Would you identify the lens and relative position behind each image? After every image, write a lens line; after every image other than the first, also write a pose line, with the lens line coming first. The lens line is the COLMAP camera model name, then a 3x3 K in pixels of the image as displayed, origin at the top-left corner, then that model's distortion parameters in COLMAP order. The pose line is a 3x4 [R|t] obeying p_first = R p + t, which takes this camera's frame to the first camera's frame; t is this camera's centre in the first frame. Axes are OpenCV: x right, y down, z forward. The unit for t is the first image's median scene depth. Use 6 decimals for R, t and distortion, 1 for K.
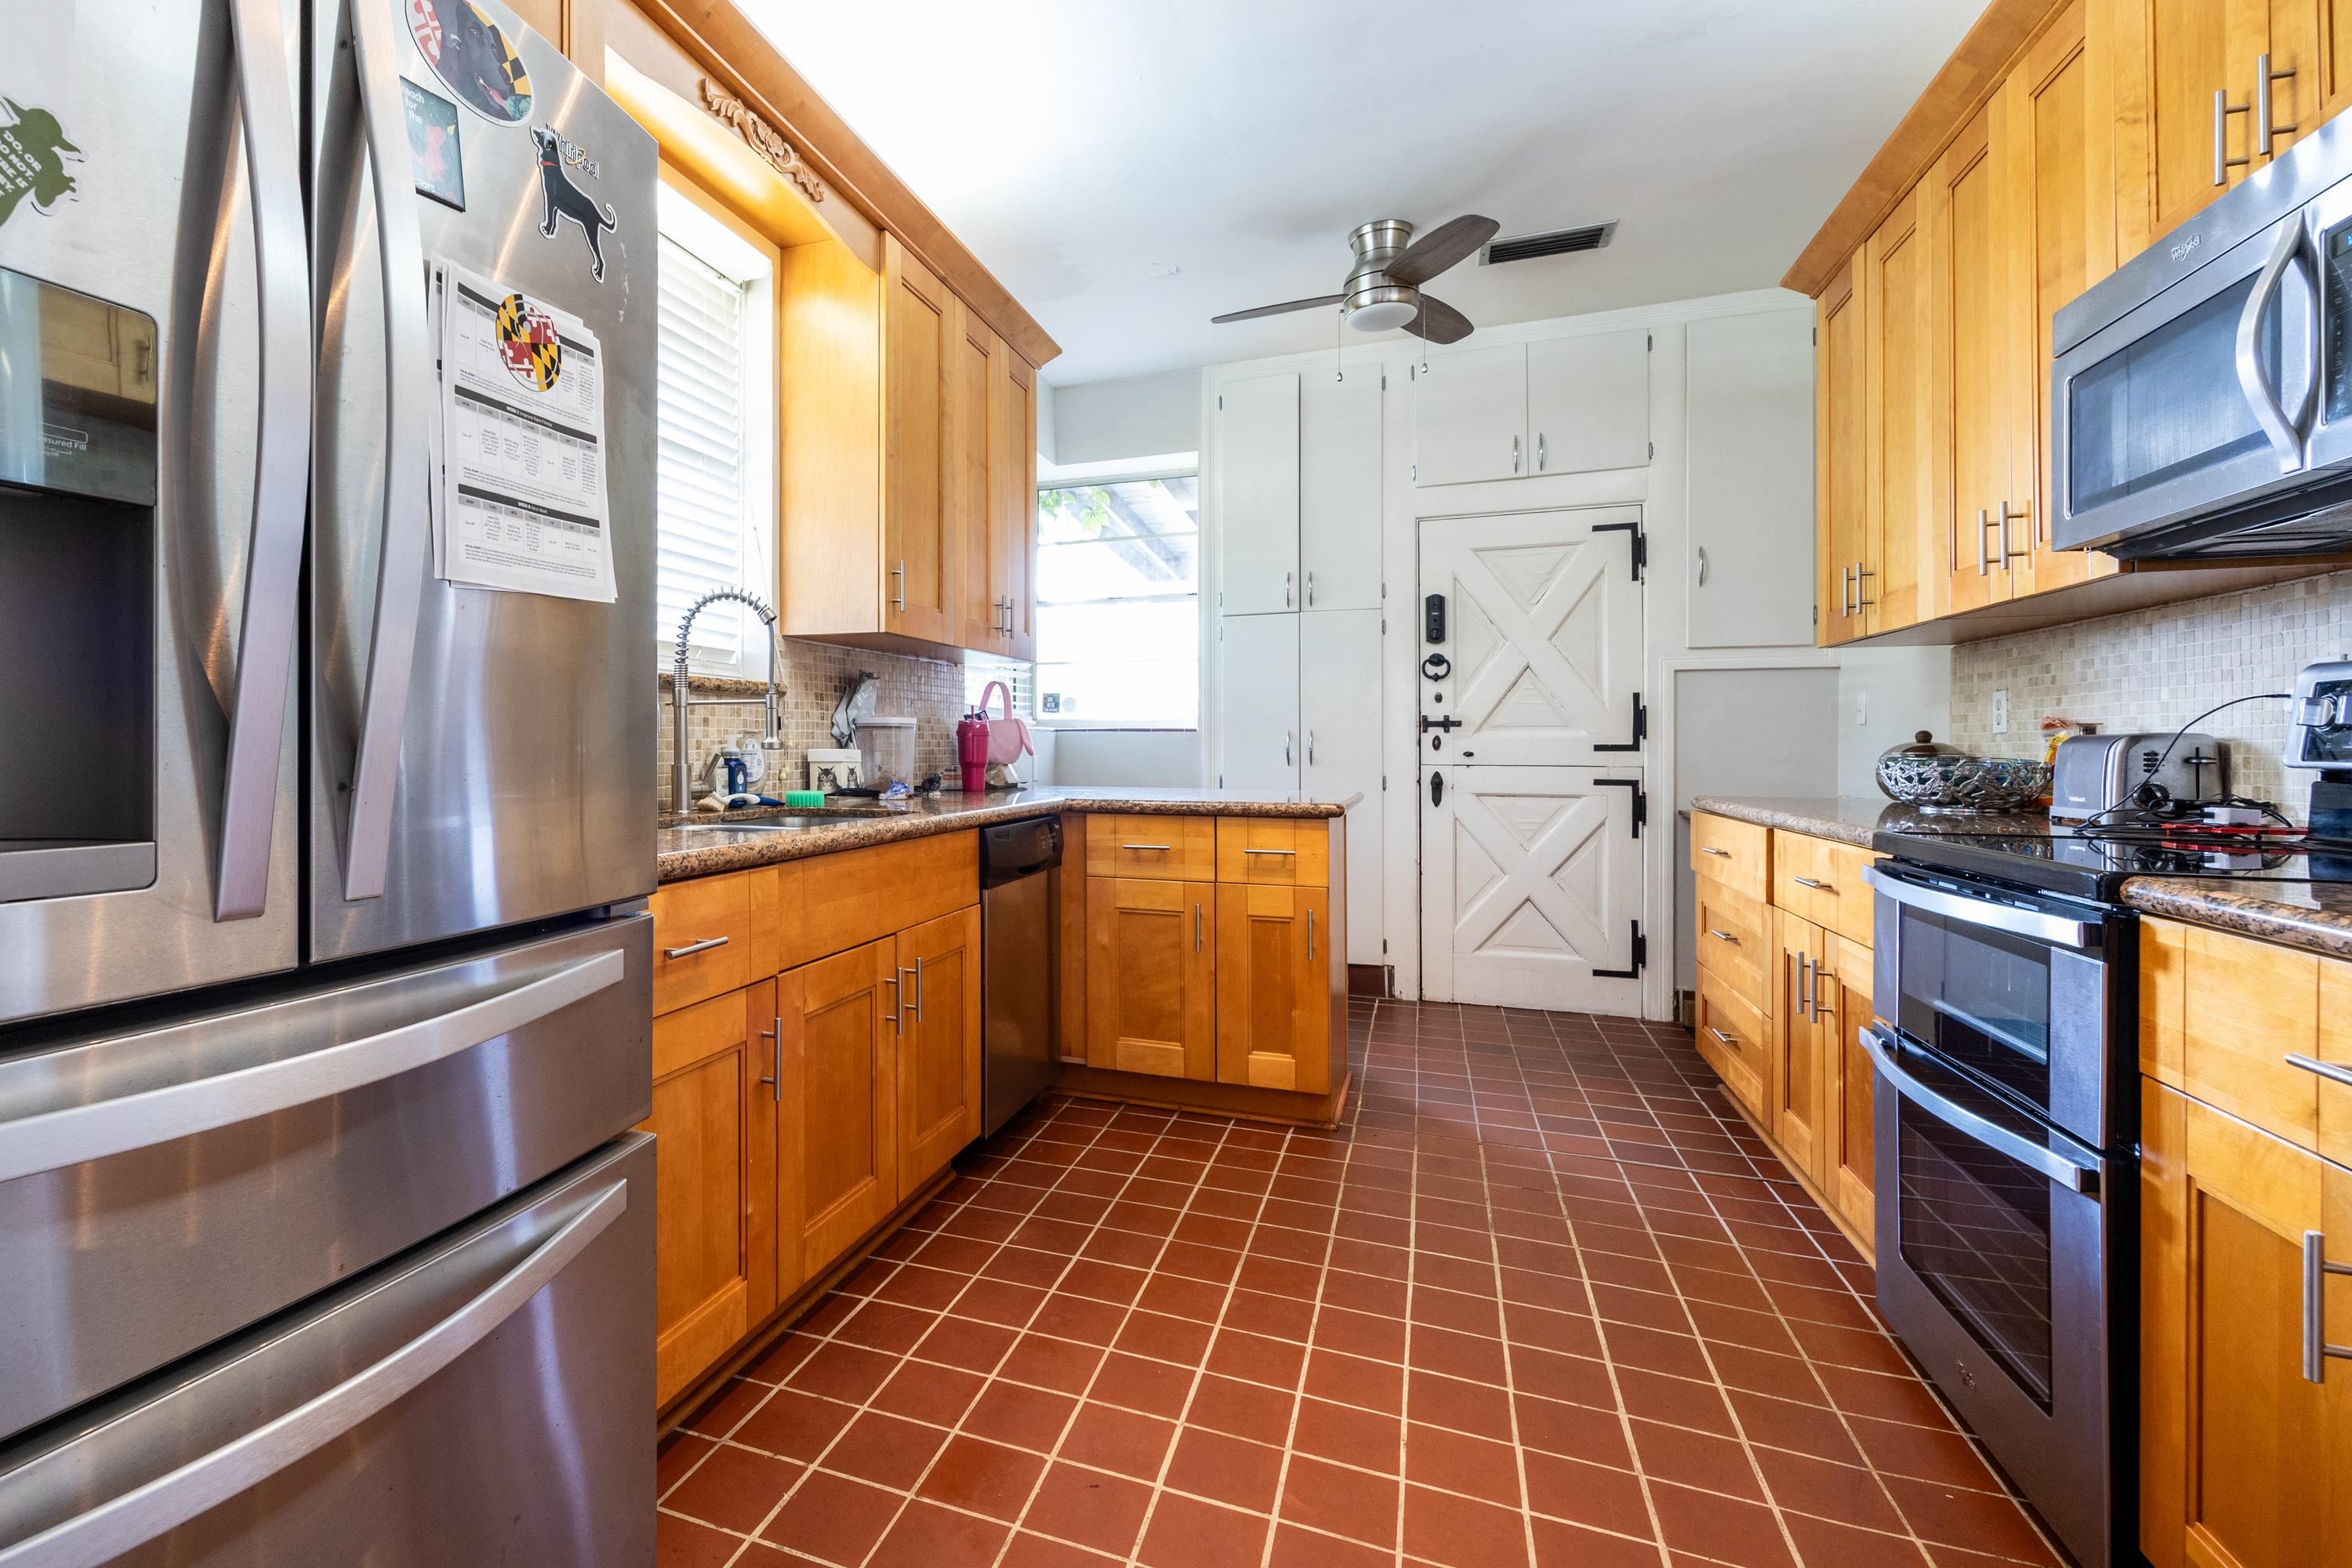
lens RADIAL K [[1079.9, 0, 963.7], [0, 1079.9, 746.3], [0, 0, 1]] dist [-0.000874, -0.000367]
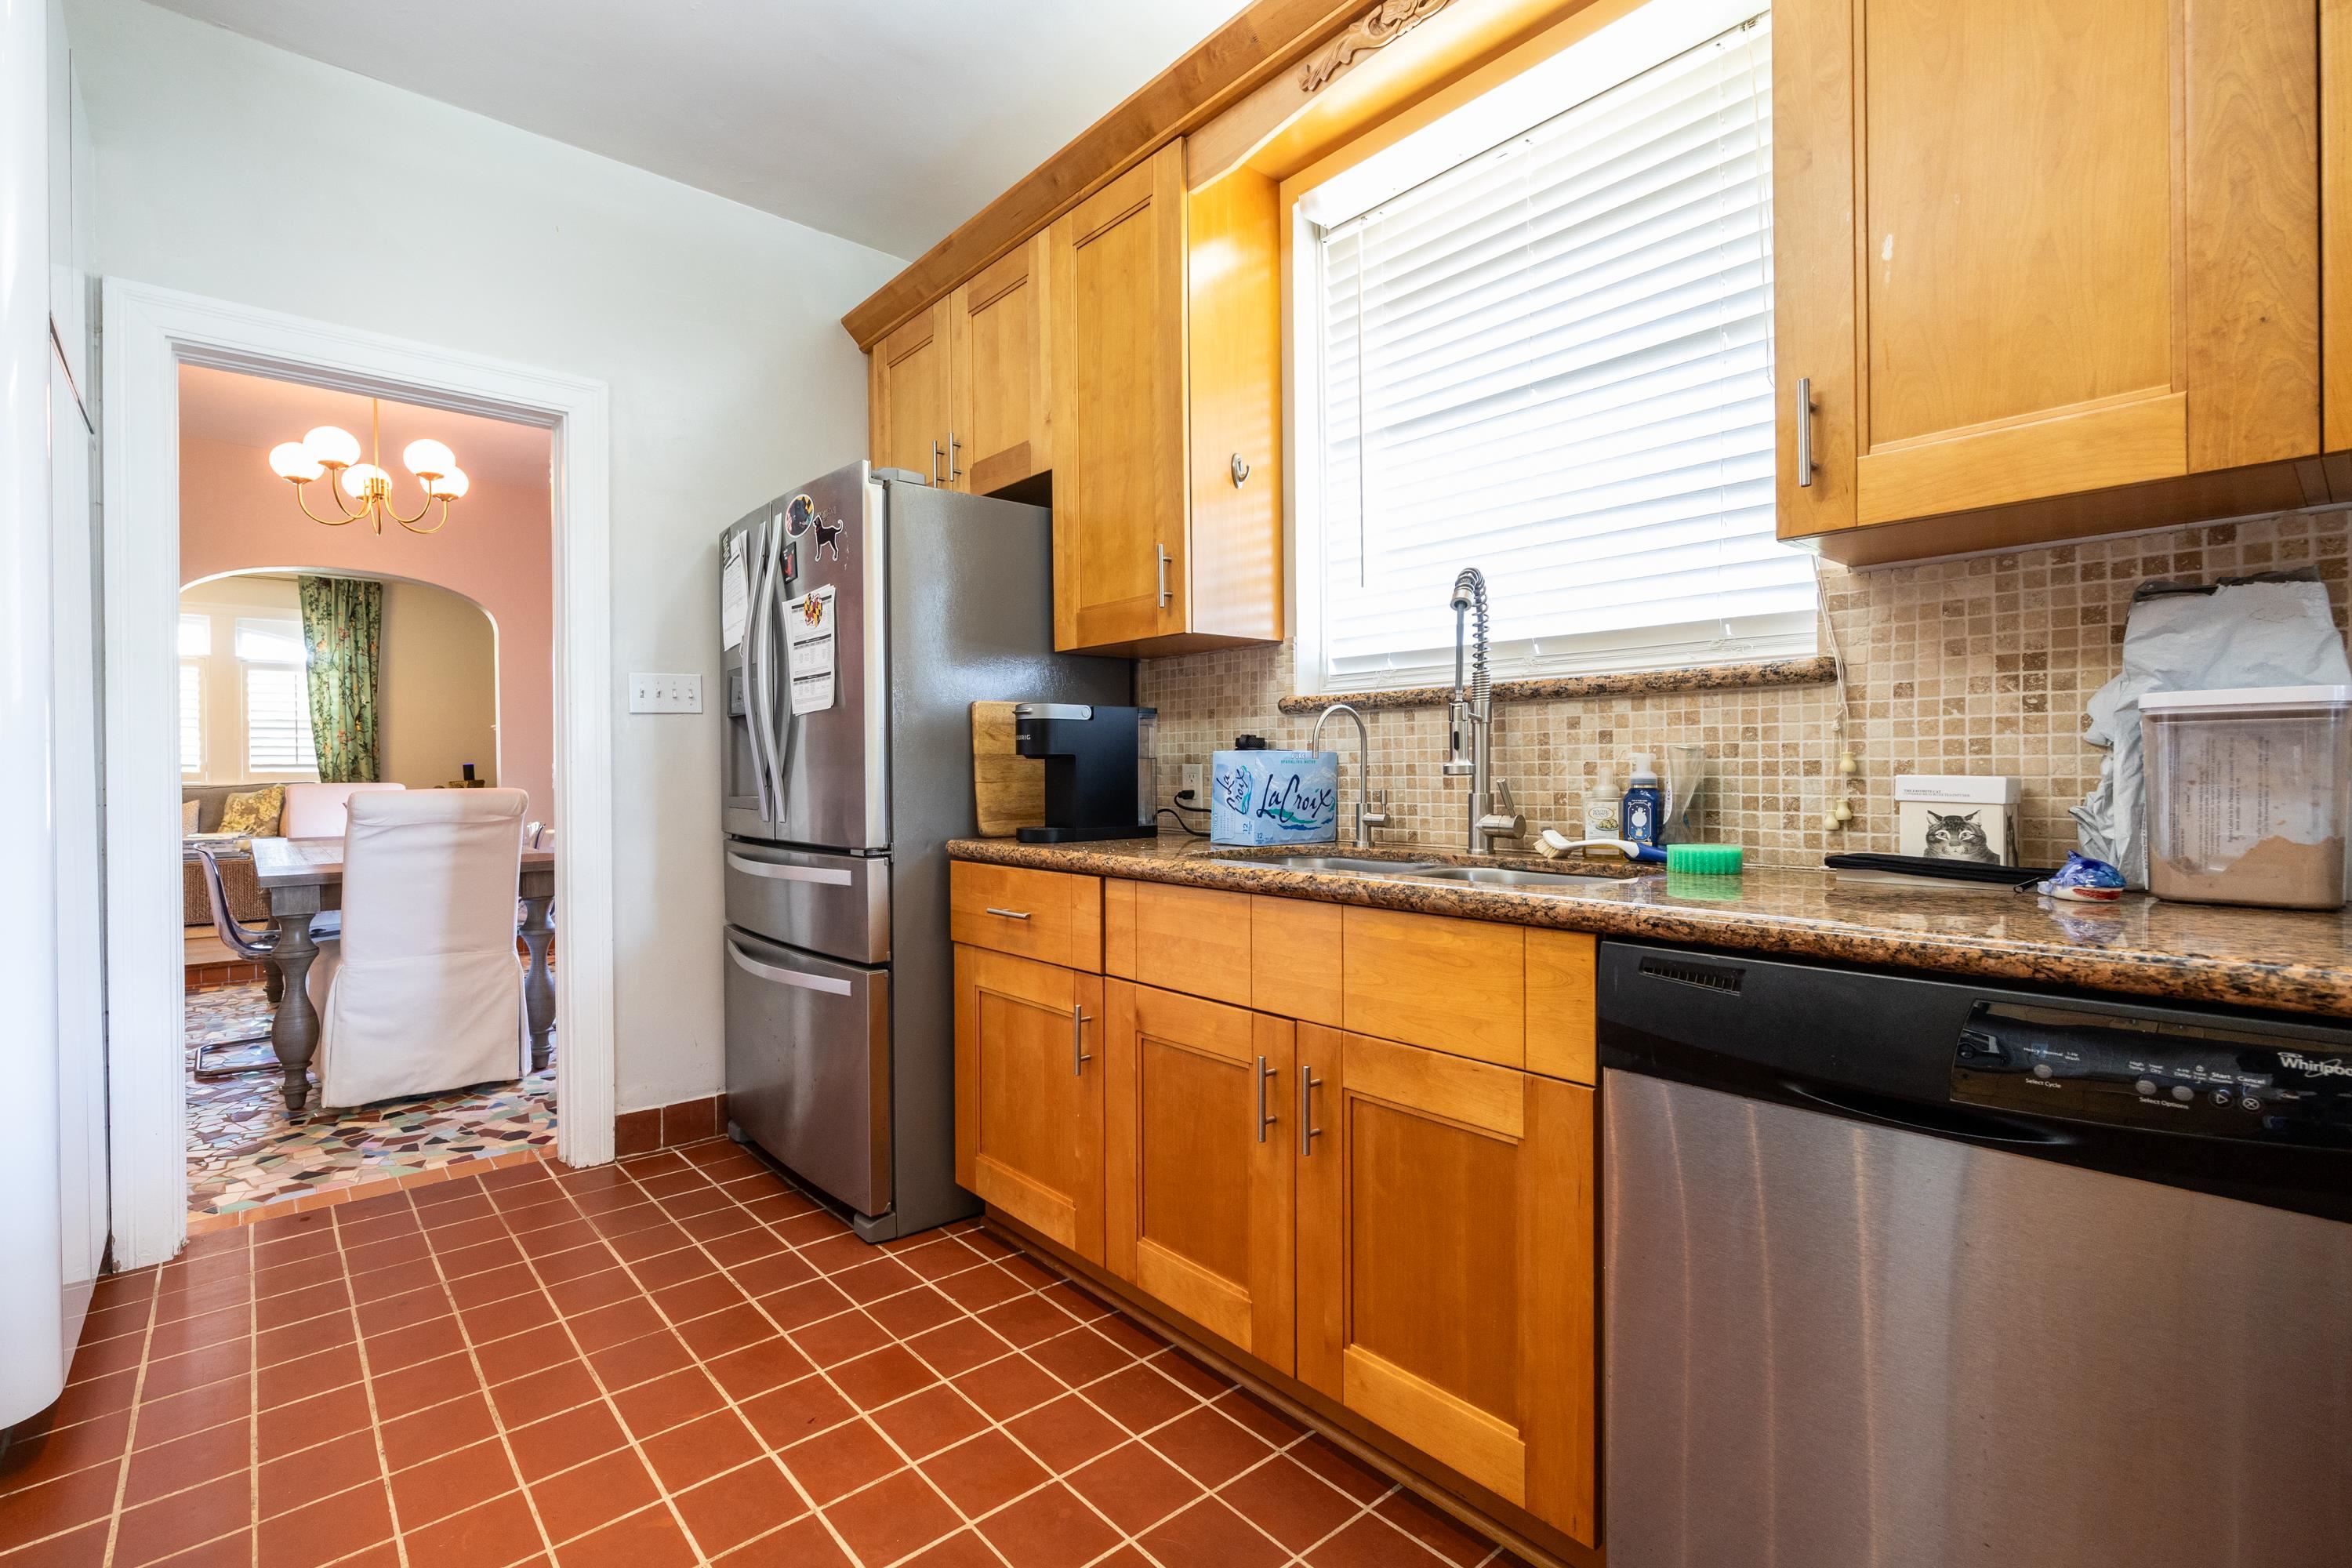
lens RADIAL K [[1055.4, 0, 1054.0], [0, 1055.4, 777.4], [0, 0, 1]] dist [-0.001787, -0.000494]
pose [[-0.490951, 0.004901, -0.871173, 0.574763], [0.004673, 0.999985, 0.002992, 0.000611], [0.871174, -0.002602, -0.490967, 1.056665]]
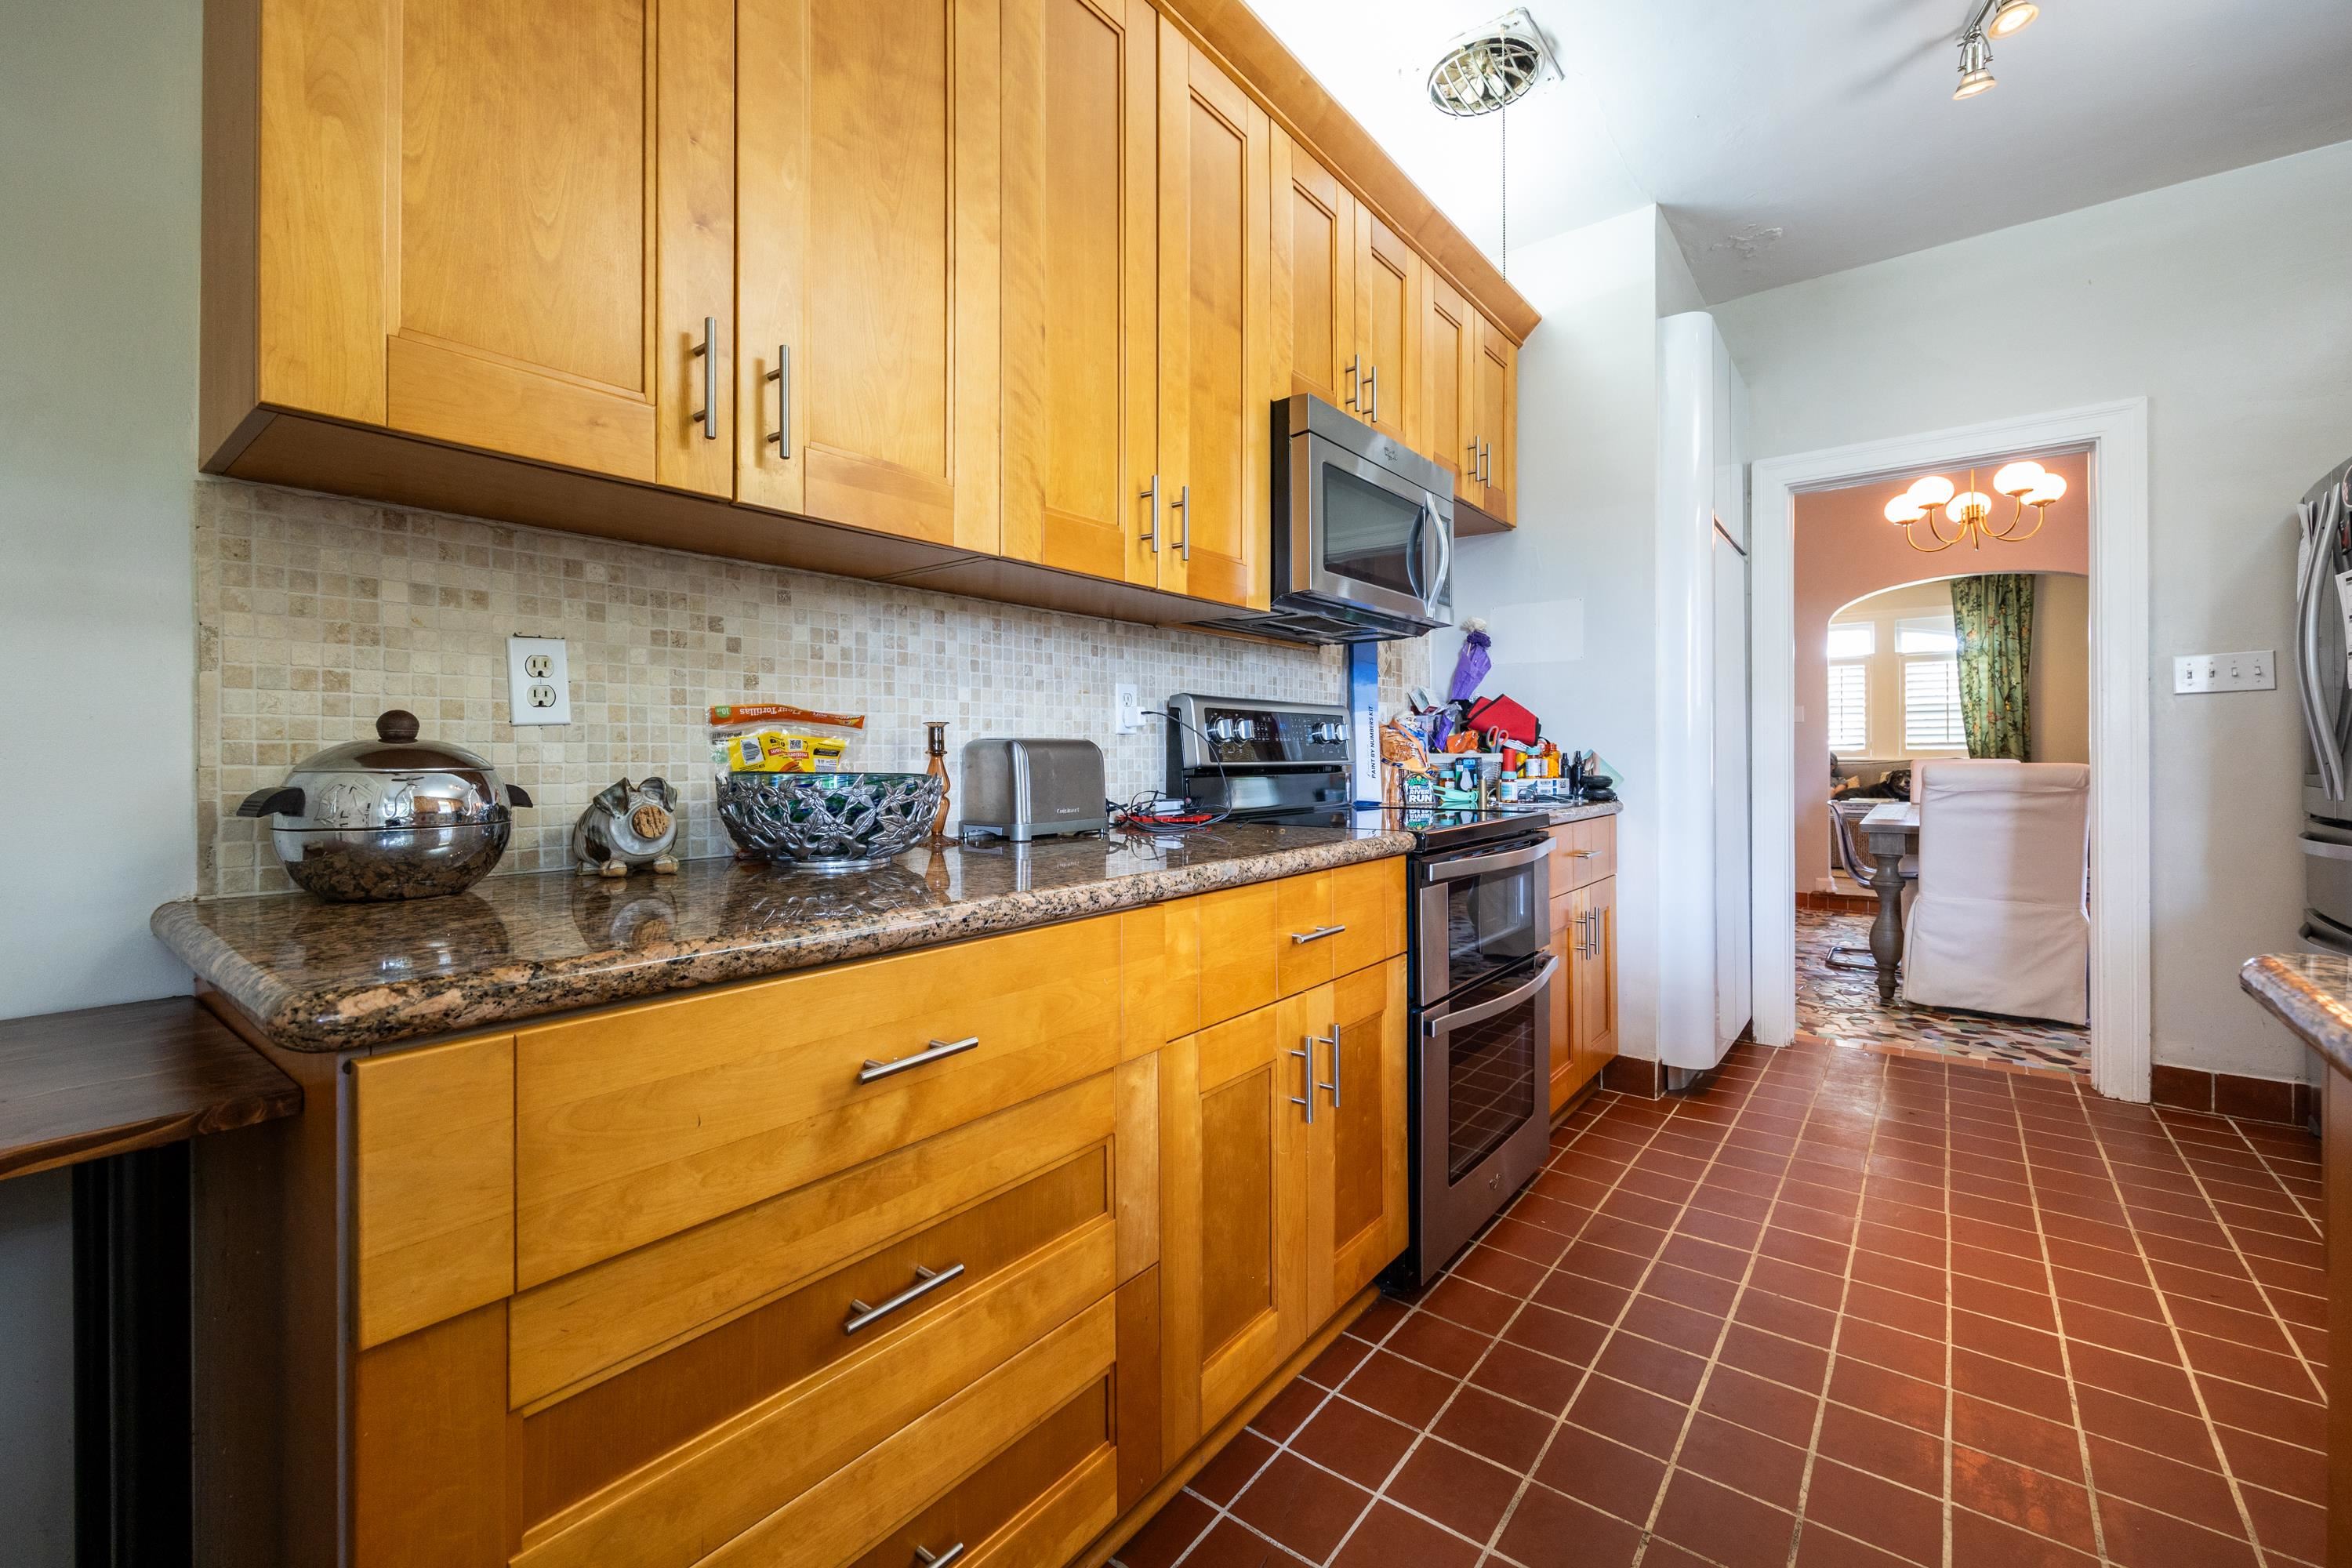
lens RADIAL K [[971.7, 0, 1182.5], [0, 971.7, 759.0], [0, 0, 1]] dist [-0.000350, 0.000123]
pose [[-0.967981, -0.000450, 0.251021, 0.647691], [0.000593, 0.999992, 0.004078, 0.002395], [-0.251021, 0.004096, -0.967973, 1.555285]]
